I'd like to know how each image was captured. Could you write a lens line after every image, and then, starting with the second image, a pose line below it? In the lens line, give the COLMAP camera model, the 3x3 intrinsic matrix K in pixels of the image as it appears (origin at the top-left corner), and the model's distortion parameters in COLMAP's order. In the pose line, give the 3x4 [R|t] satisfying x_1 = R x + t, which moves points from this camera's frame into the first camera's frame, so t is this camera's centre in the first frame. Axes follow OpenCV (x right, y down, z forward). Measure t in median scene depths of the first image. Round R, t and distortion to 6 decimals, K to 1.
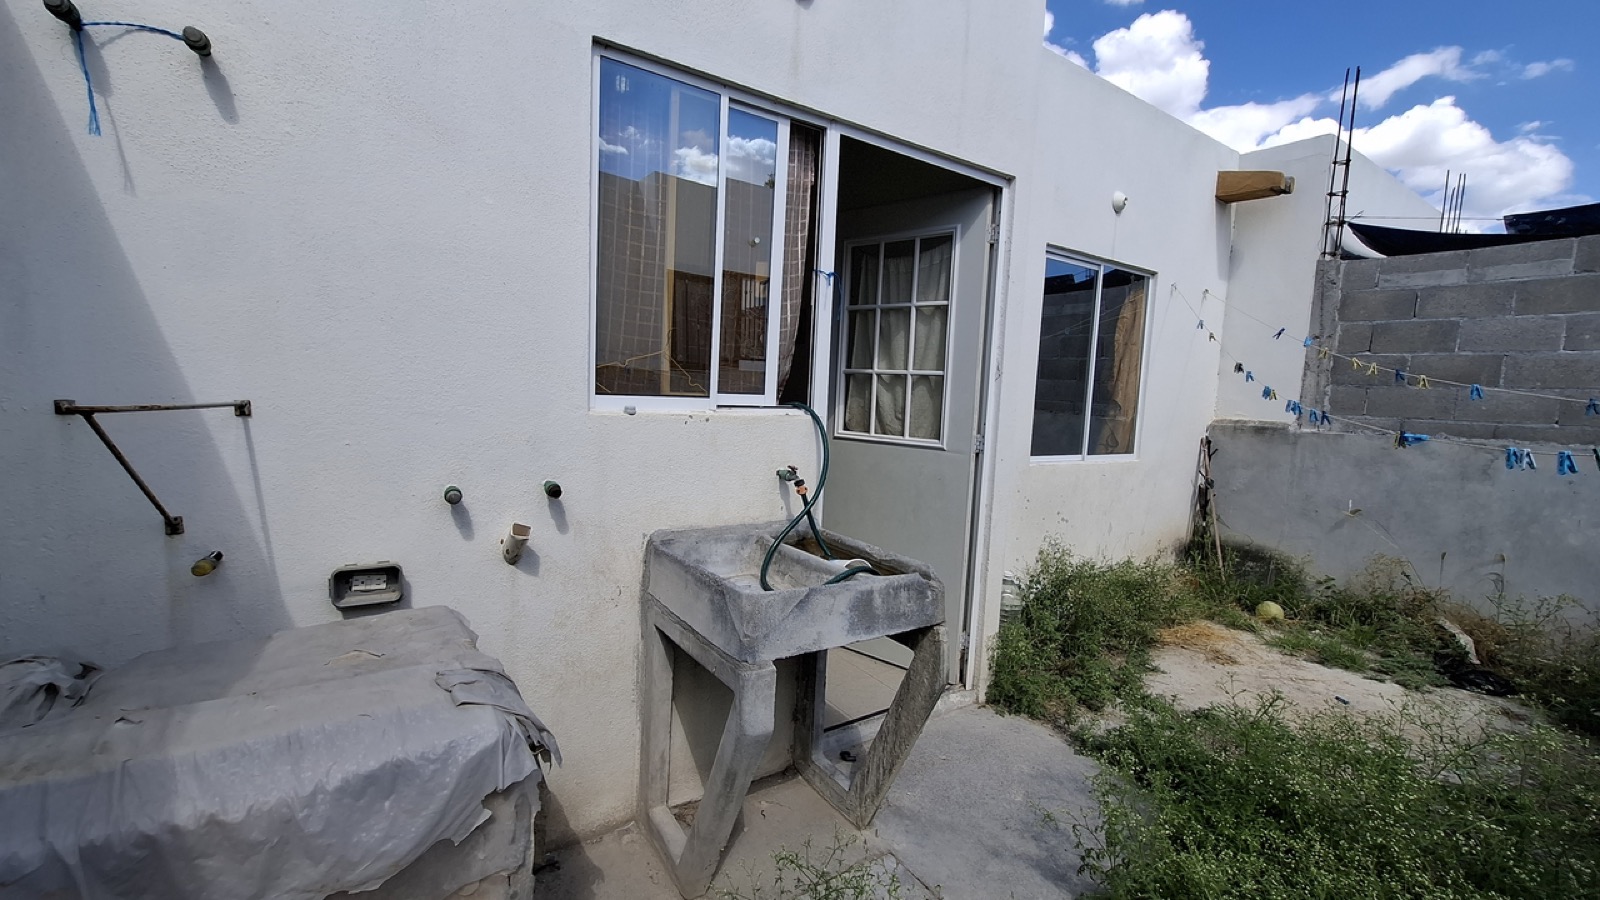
lens RADIAL K [[632.6, 0, 800.8], [0, 632.6, 452.0], [0, 0, 1]] dist [-0.003232, 0.000145]
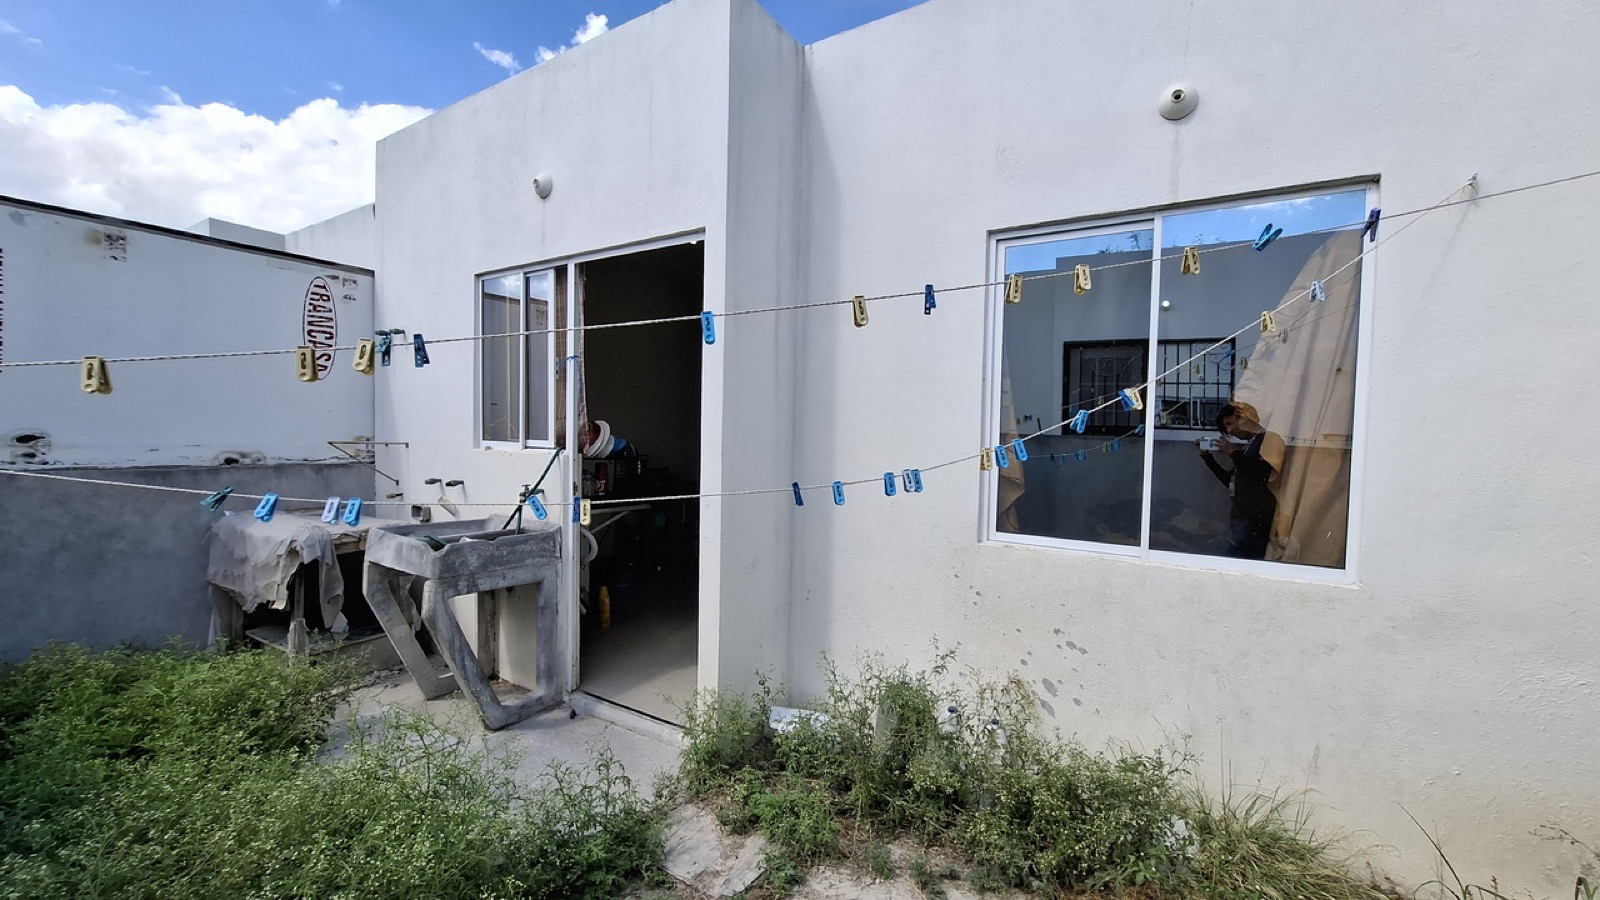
lens RADIAL K [[632.6, 0, 800.8], [0, 632.6, 452.0], [0, 0, 1]] dist [-0.003232, 0.000145]
pose [[0.405416, 0.000194, -0.914132, 1.108964], [-0.095109, 0.994582, -0.041969, -0.036575], [0.909171, 0.103957, 0.403238, 0.635626]]
